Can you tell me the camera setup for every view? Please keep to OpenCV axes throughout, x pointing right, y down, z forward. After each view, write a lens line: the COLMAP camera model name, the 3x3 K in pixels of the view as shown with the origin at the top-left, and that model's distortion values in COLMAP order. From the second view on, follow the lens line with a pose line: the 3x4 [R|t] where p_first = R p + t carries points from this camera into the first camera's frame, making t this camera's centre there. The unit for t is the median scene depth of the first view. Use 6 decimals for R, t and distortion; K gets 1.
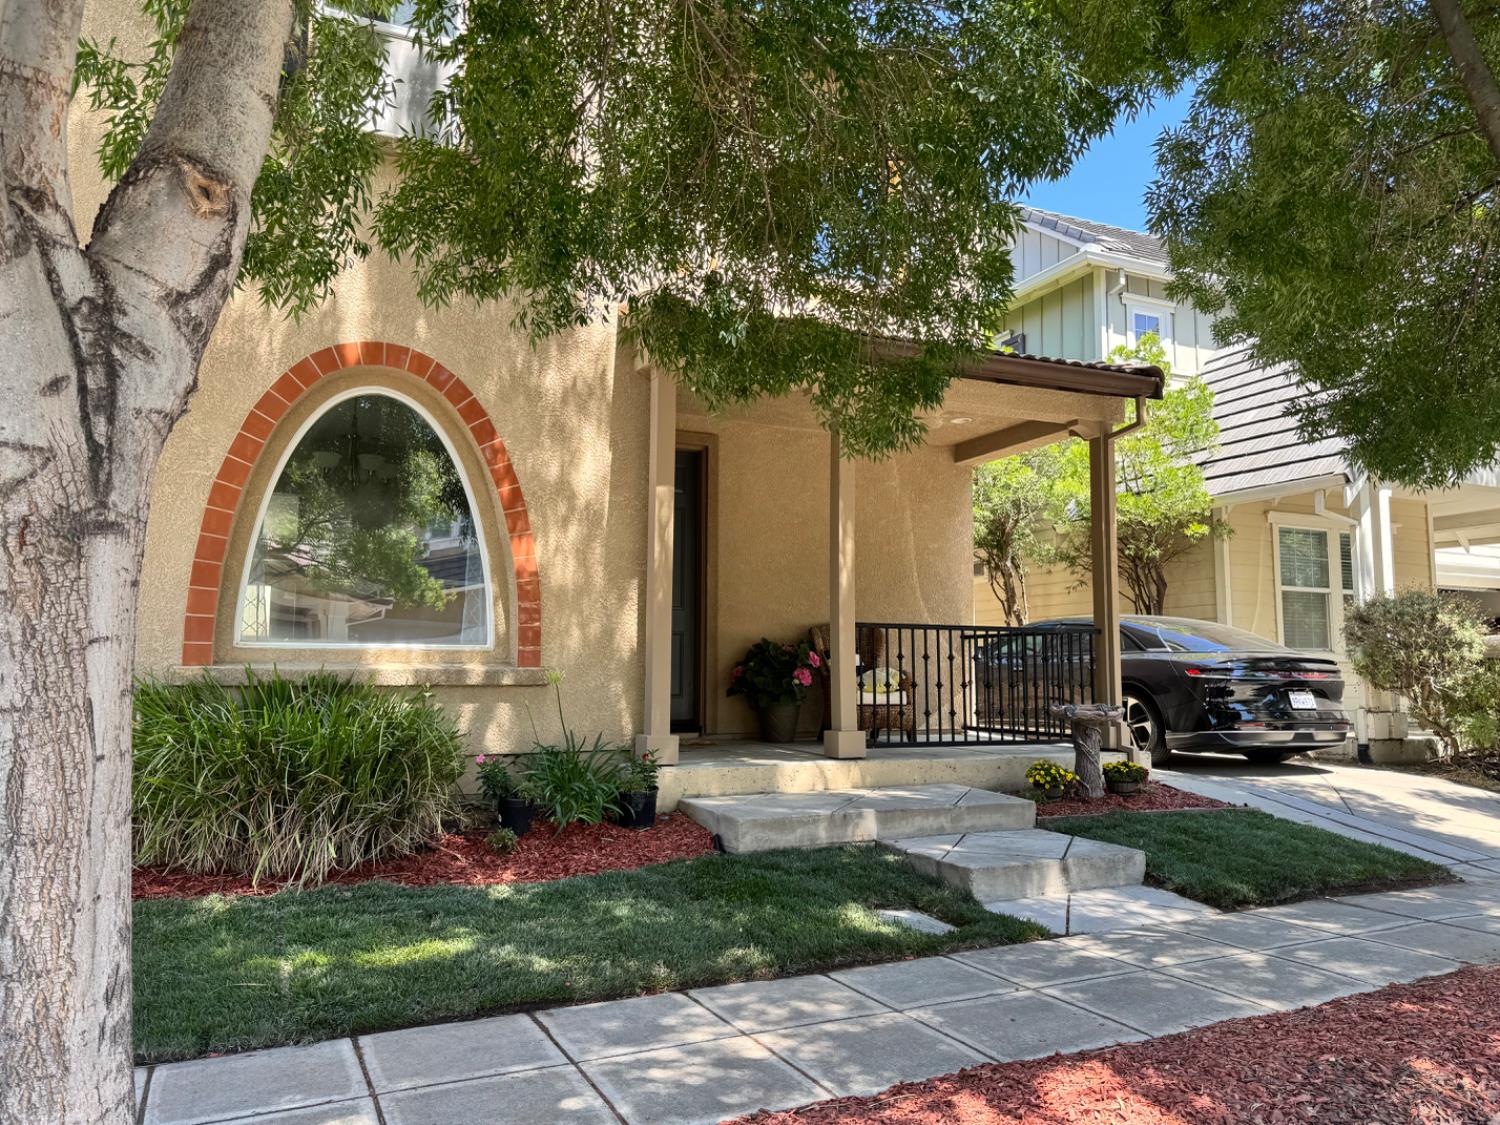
lens RADIAL K [[1082.4, 0, 750.0], [0, 1082.4, 562.5], [0, 0, 1]] dist [0.080587, -0.004034]
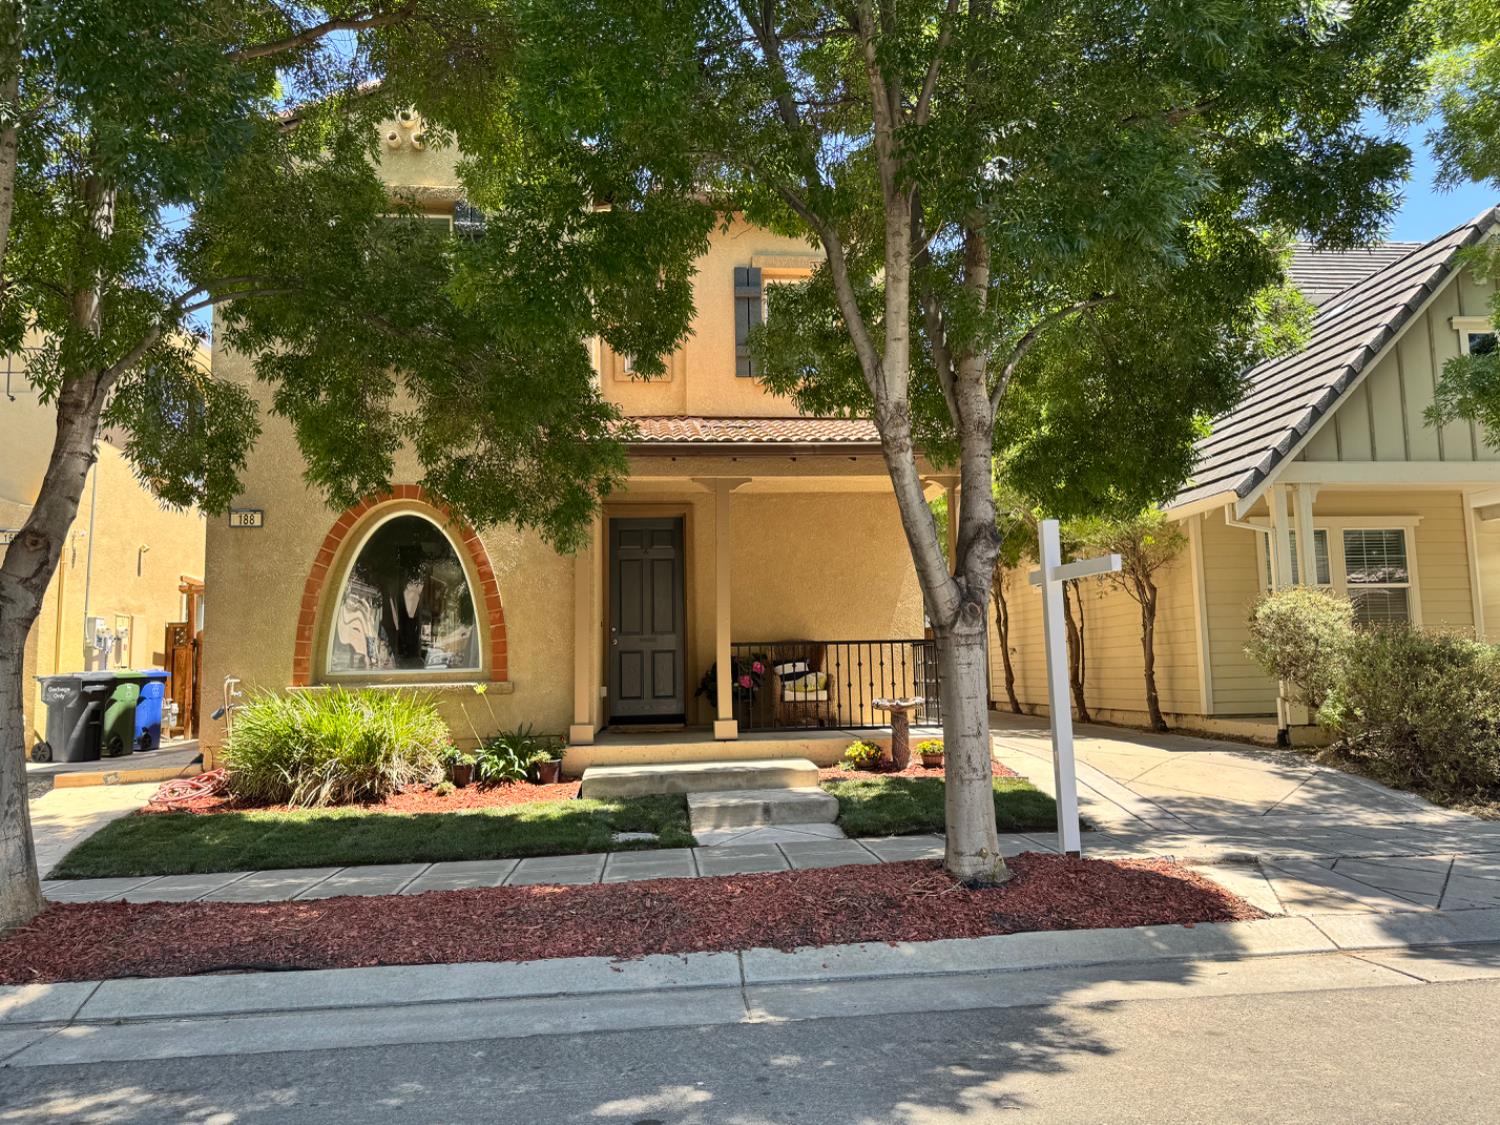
lens RADIAL K [[1082.4, 0, 750.0], [0, 1082.4, 562.5], [0, 0, 1]] dist [0.080587, -0.004034]
pose [[0.940089, -0.058925, -0.335798, 0.604217], [0.059868, 0.998178, -0.007553, -0.036698], [0.335631, -0.013003, 0.941904, -0.308912]]
